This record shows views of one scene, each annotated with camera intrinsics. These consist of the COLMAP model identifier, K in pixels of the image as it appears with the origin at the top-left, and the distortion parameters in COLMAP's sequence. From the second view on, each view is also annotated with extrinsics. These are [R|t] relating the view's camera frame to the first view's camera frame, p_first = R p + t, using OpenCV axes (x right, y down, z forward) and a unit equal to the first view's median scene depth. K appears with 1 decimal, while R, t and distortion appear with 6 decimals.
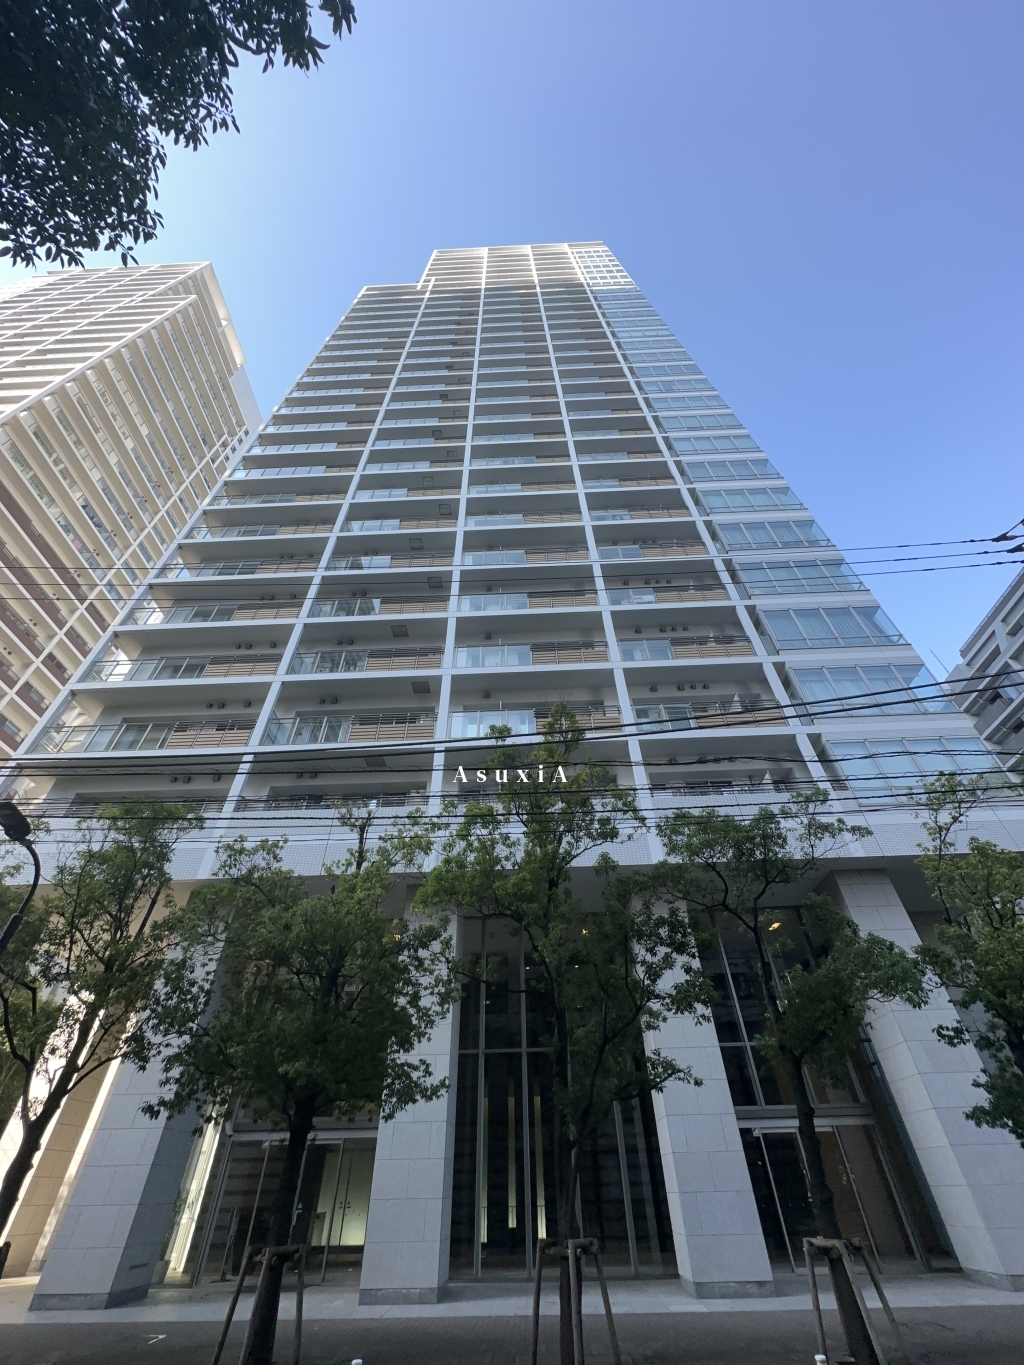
lens RADIAL K [[542.1, 0, 514.7], [0, 542.1, 675.1], [0, 0, 1]] dist [0.002187, 0.000289]
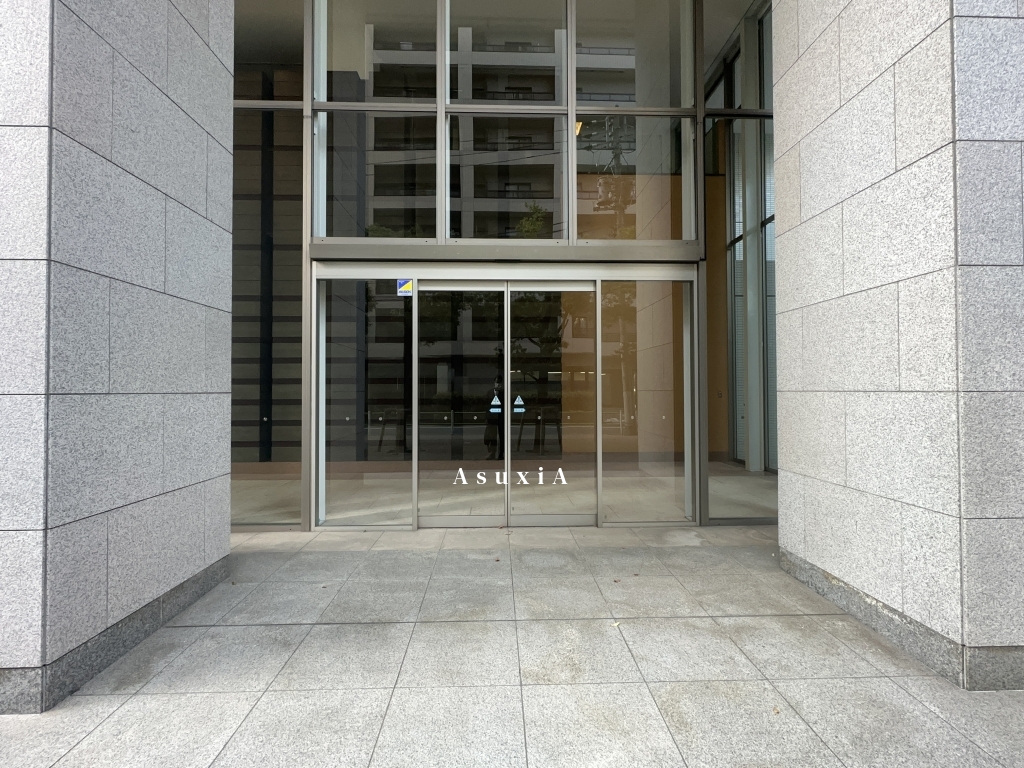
lens RADIAL K [[502.9, 0, 507.5], [0, 502.9, 383.7], [0, 0, 1]] dist [-0.015284, -0.000524]
pose [[0.996925, 0.017374, 0.076407, 0.567478], [-0.064737, 0.732013, 0.678208, 0.734996], [-0.044147, -0.681069, 0.730887, 0.783271]]
